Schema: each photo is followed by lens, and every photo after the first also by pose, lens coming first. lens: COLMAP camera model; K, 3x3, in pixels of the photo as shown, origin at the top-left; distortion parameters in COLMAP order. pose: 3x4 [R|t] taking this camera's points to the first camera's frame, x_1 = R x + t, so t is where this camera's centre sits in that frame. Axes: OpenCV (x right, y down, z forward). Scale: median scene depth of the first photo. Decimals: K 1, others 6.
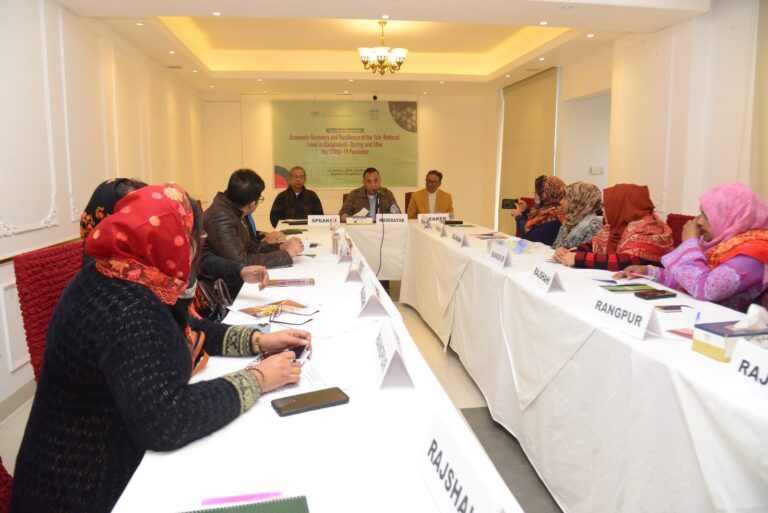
lens RADIAL K [[511.9, 0, 384.0], [0, 511.9, 256.5], [0, 0, 1]] dist [-0.092362, 0.000837]
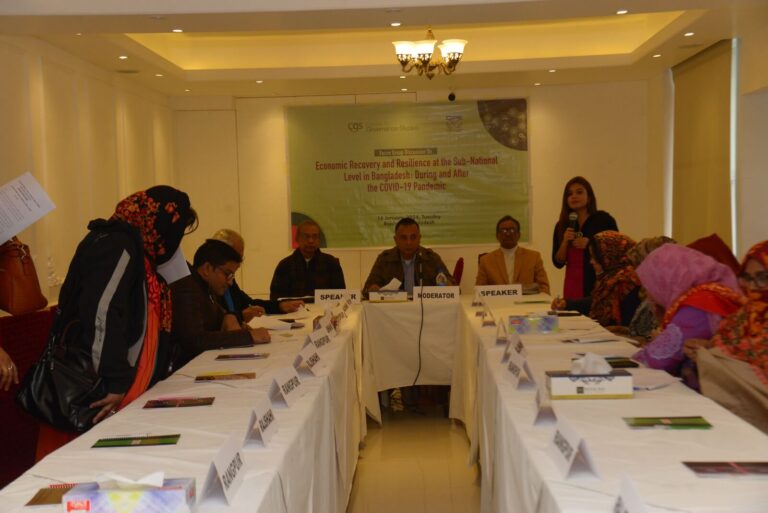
lens RADIAL K [[1116.0, 0, 384.0], [0, 1116.0, 256.5], [0, 0, 1]] dist [0.284507, 0.046837]
pose [[0.984933, -0.018563, -0.171935, 0.184011], [-0.002053, 0.992897, -0.118962, 0.049457], [0.172922, 0.117523, 0.977899, -0.427246]]
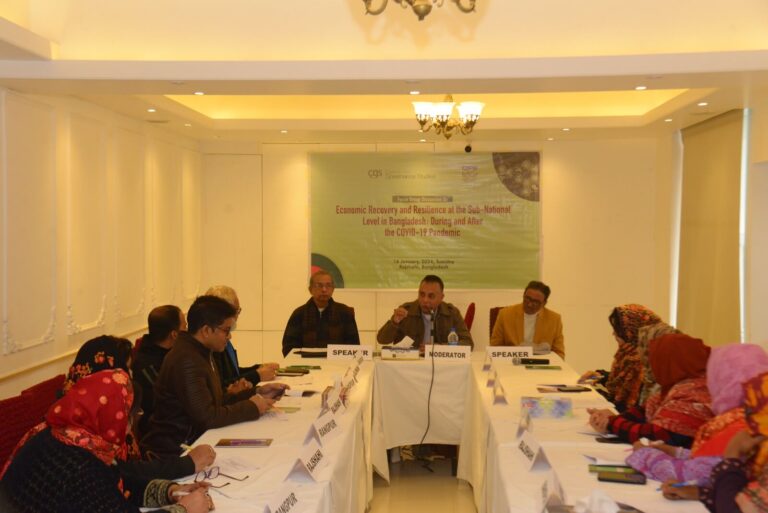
lens RADIAL K [[1010.0, 0, 384.0], [0, 1010.0, 256.5], [0, 0, 1]] dist [0.220014, 0.000928]
pose [[0.981808, 0.008938, -0.189667, 0.170606], [-0.033944, 0.991063, -0.129004, -0.020647], [0.186819, 0.133095, 0.973337, -0.325397]]
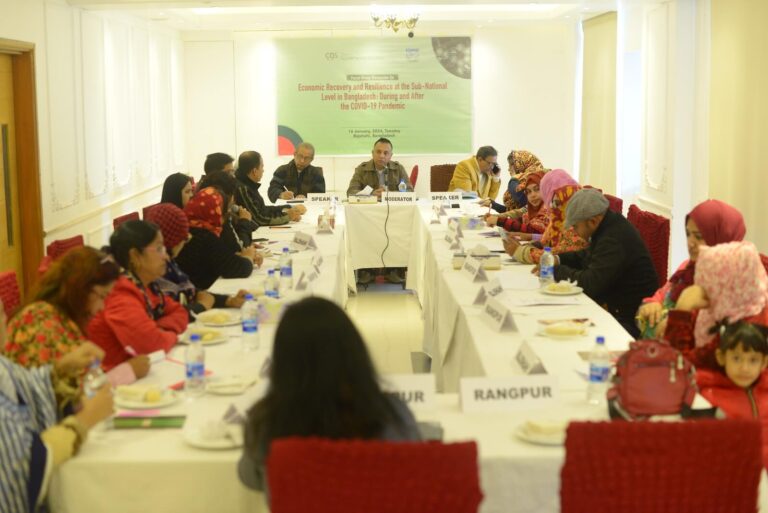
lens RADIAL K [[1121.5, 0, 384.0], [0, 1121.5, 256.5], [0, 0, 1]] dist [-0.083826, 0.002368]
pose [[0.991654, 0.009657, -0.128562, 0.223579], [-0.012434, 0.999706, -0.020821, 0.066604], [0.128323, 0.022246, 0.991483, -0.887190]]
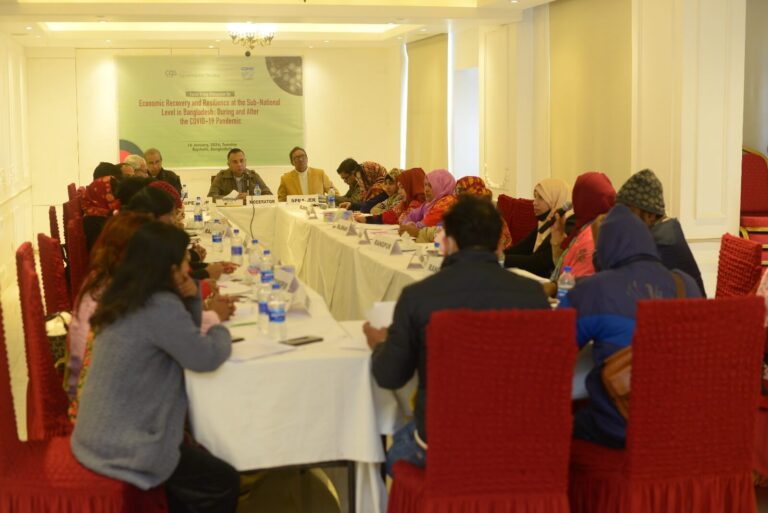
lens RADIAL K [[1102.7, 0, 384.0], [0, 1102.7, 256.5], [0, 0, 1]] dist [-0.095187, -0.000929]
pose [[0.995971, -0.016554, 0.088132, 0.054327], [0.020438, 0.998851, -0.043347, 0.118552], [-0.087313, 0.044974, 0.995165, -1.022649]]
